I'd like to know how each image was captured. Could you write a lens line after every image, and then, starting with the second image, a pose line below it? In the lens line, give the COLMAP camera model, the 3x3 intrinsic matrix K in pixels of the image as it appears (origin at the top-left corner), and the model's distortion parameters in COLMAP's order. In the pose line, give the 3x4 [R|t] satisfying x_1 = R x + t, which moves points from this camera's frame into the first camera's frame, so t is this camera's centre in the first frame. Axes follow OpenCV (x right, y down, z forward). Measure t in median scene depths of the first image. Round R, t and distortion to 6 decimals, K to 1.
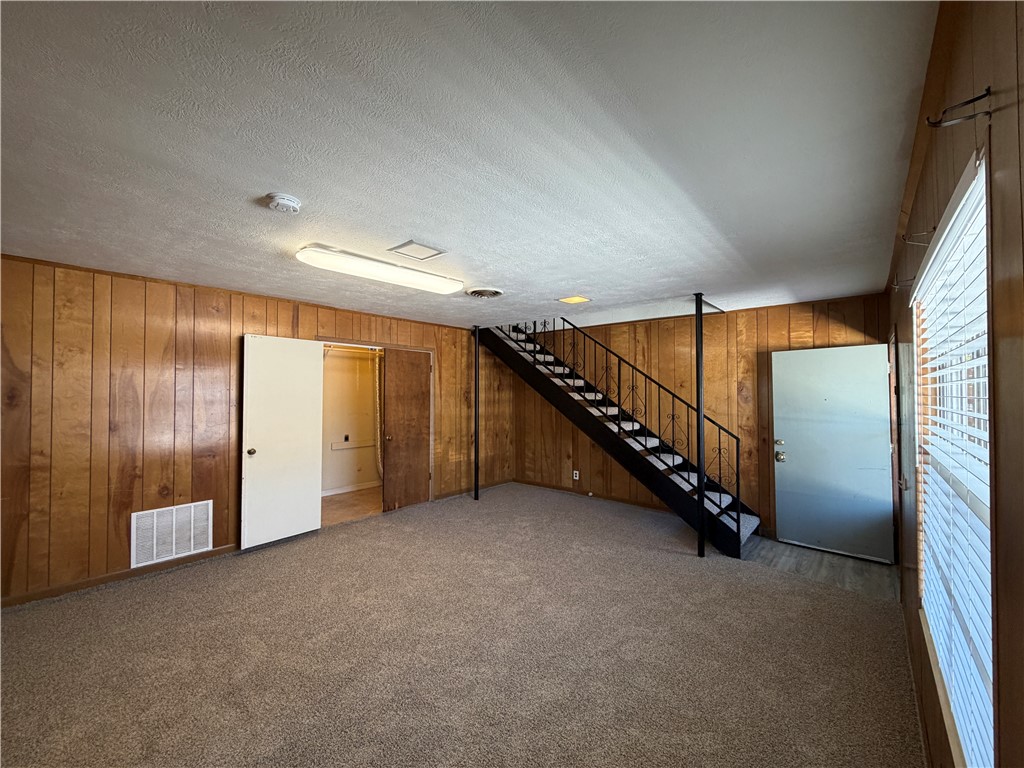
lens RADIAL K [[411.3, 0, 514.4], [0, 411.3, 386.8], [0, 0, 1]] dist [-0.000632, 0.000004]
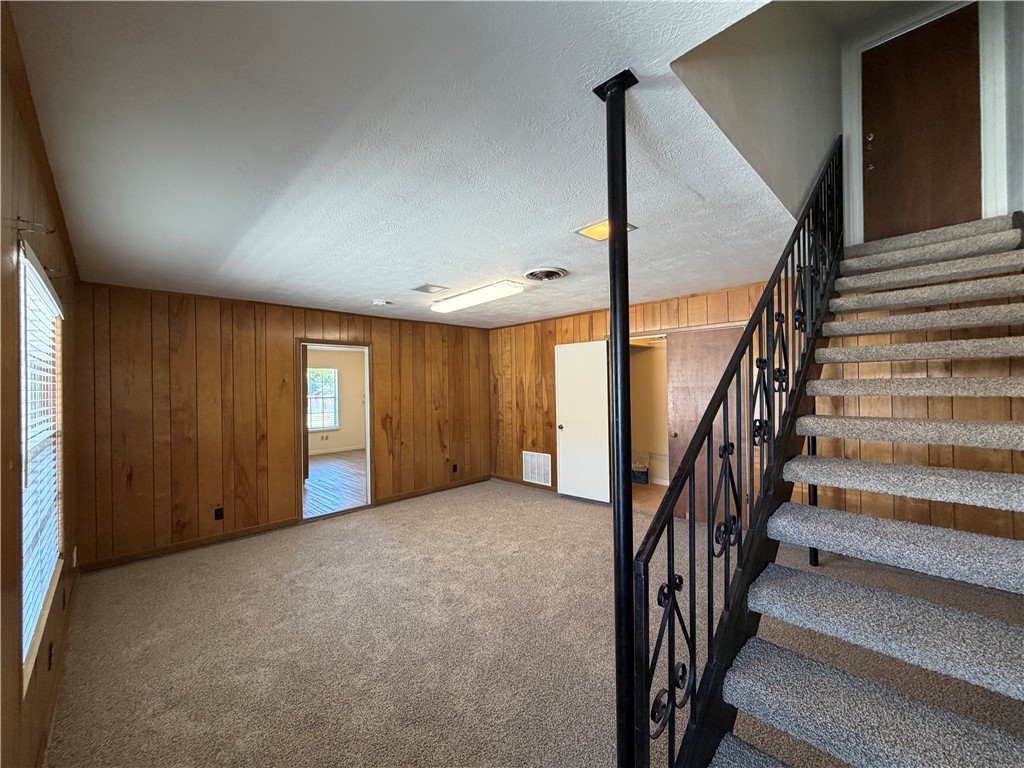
lens RADIAL K [[411.3, 0, 514.4], [0, 411.3, 388.2], [0, 0, 1]] dist [-0.000632, 0.000004]
pose [[-0.084960, -0.002227, -0.996382, 0.874086], [0.026603, 0.999636, -0.004503, 0.027798], [0.996029, -0.026890, -0.084870, 1.058670]]
